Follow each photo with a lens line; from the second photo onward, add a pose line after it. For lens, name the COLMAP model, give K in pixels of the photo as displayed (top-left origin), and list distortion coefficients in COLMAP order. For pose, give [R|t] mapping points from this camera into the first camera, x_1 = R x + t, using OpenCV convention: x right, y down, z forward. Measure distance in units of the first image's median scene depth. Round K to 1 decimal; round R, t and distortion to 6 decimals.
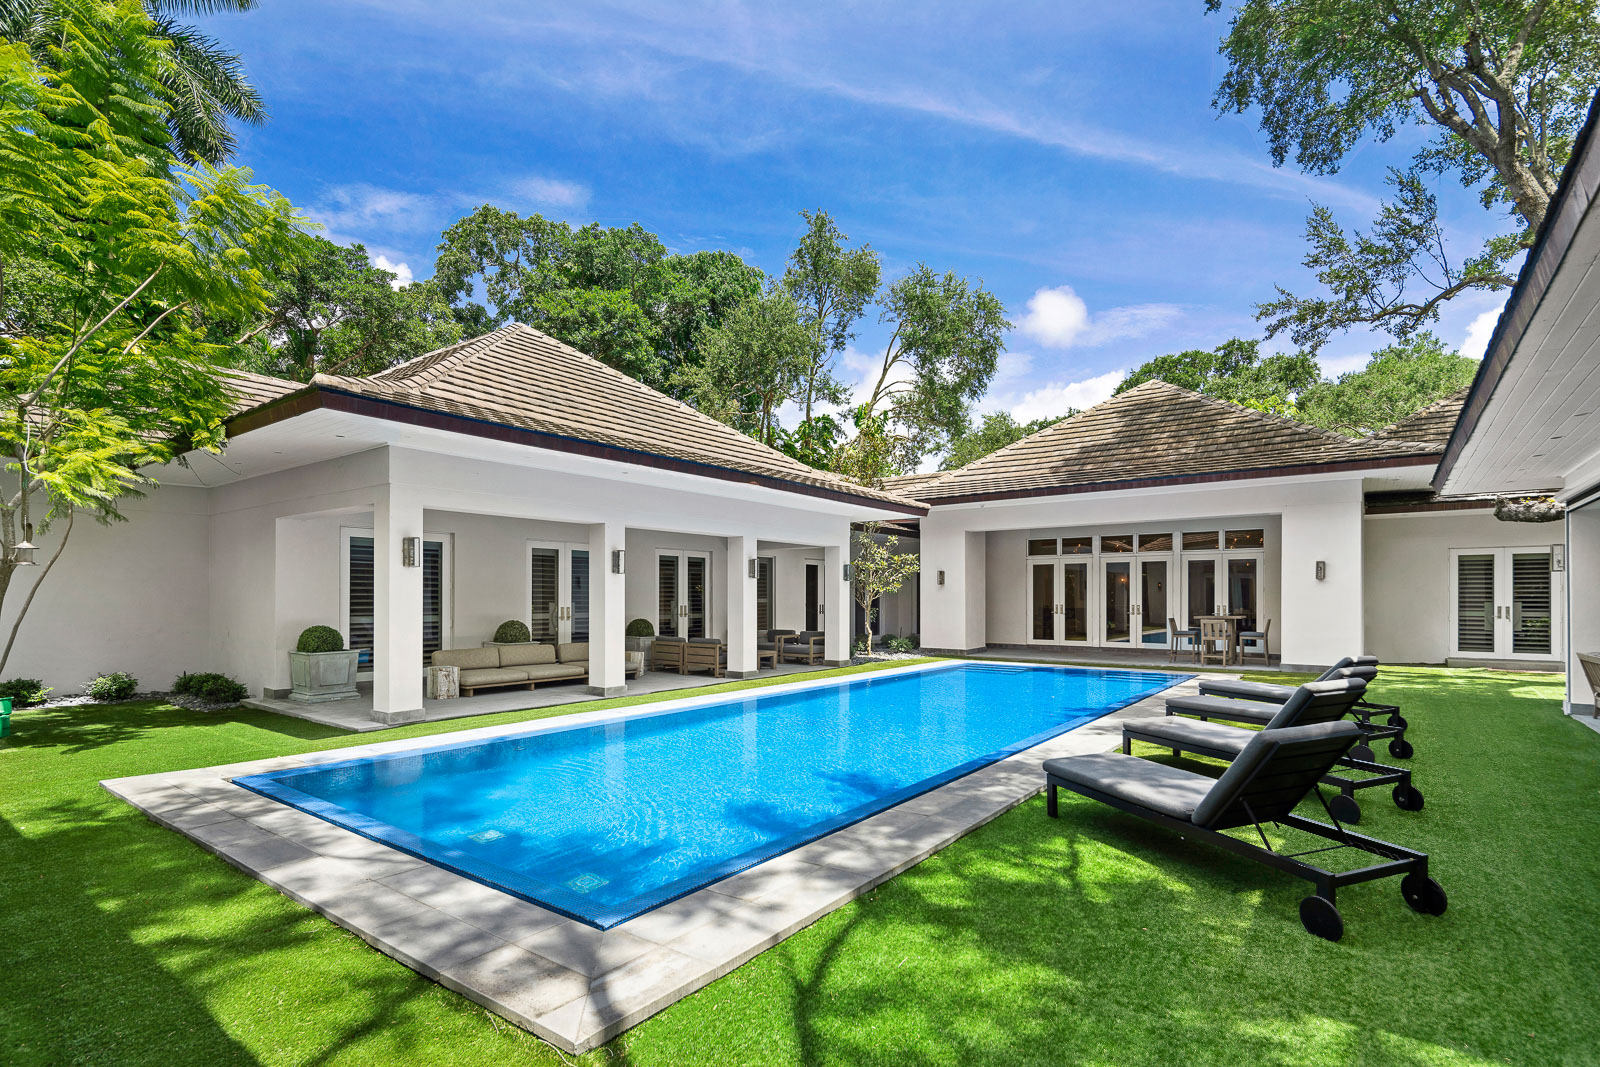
lens RADIAL K [[787.9, 0, 793.0], [0, 787.9, 595.6], [0, 0, 1]] dist [-0.001262, -0.000282]
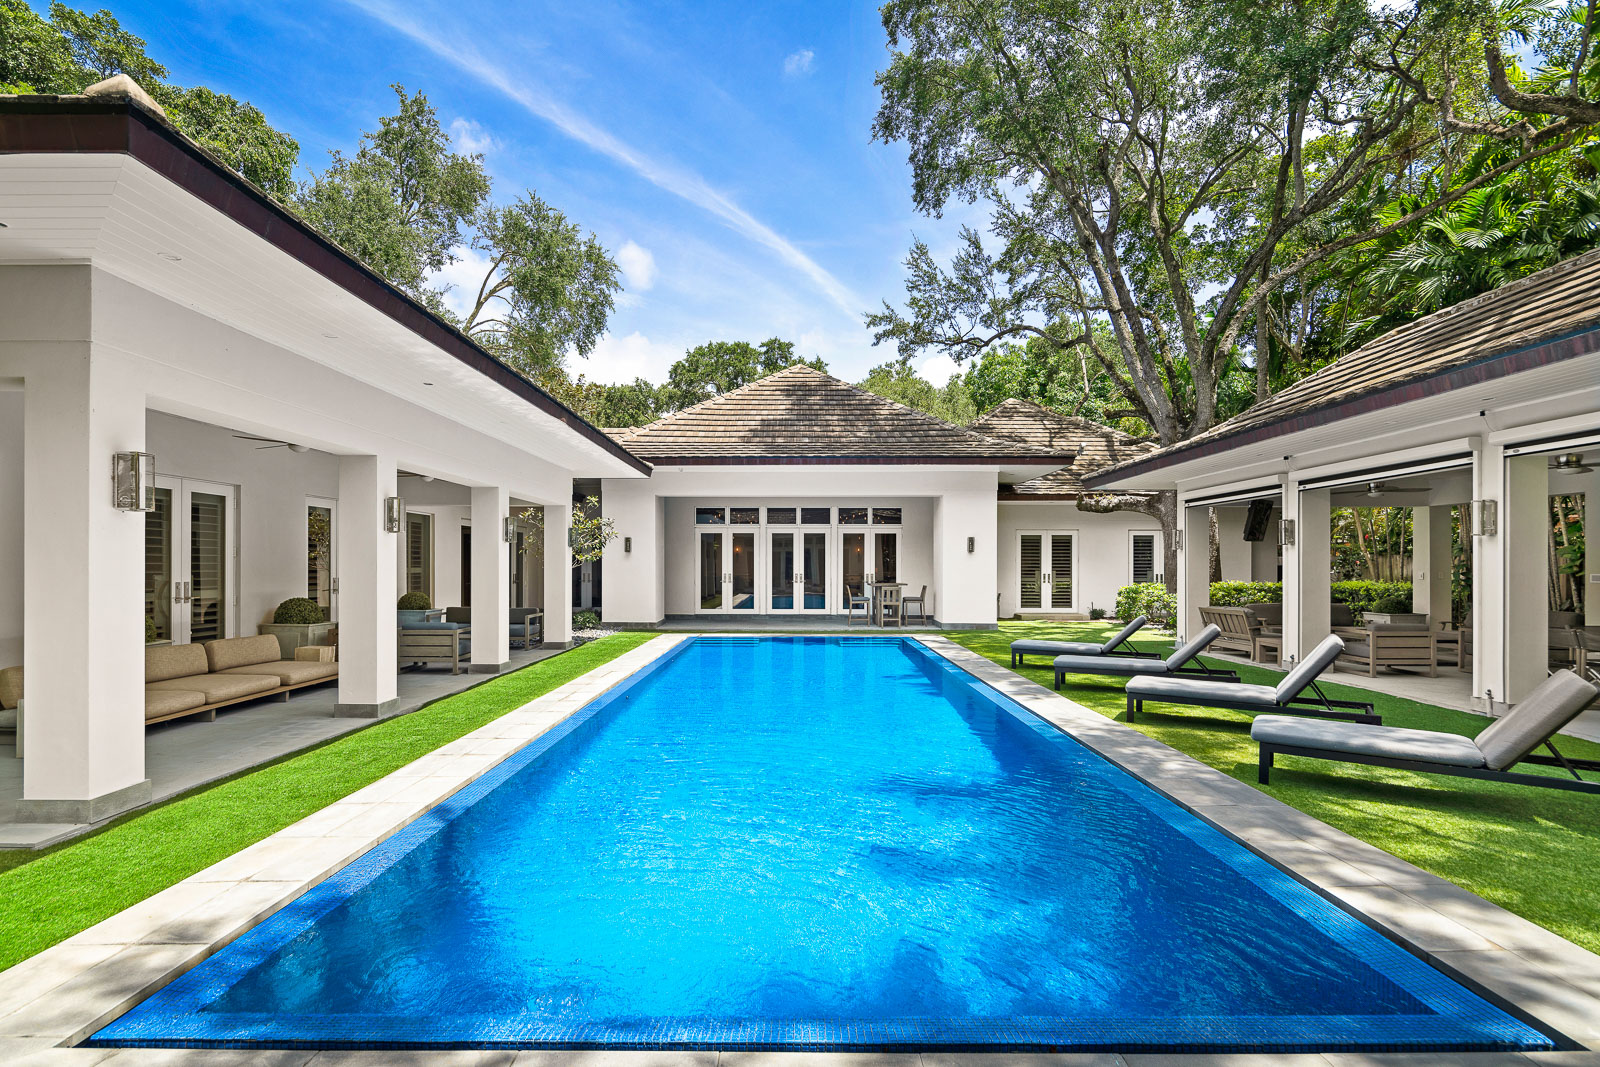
lens RADIAL K [[787.5, 0, 798.1], [0, 787.5, 567.6], [0, 0, 1]] dist [-0.000184, -0.000517]
pose [[0.792710, 0.000233, 0.609598, -0.227368], [-0.003594, 0.999984, 0.004290, -0.001075], [-0.609588, -0.005592, 0.792699, 0.164815]]
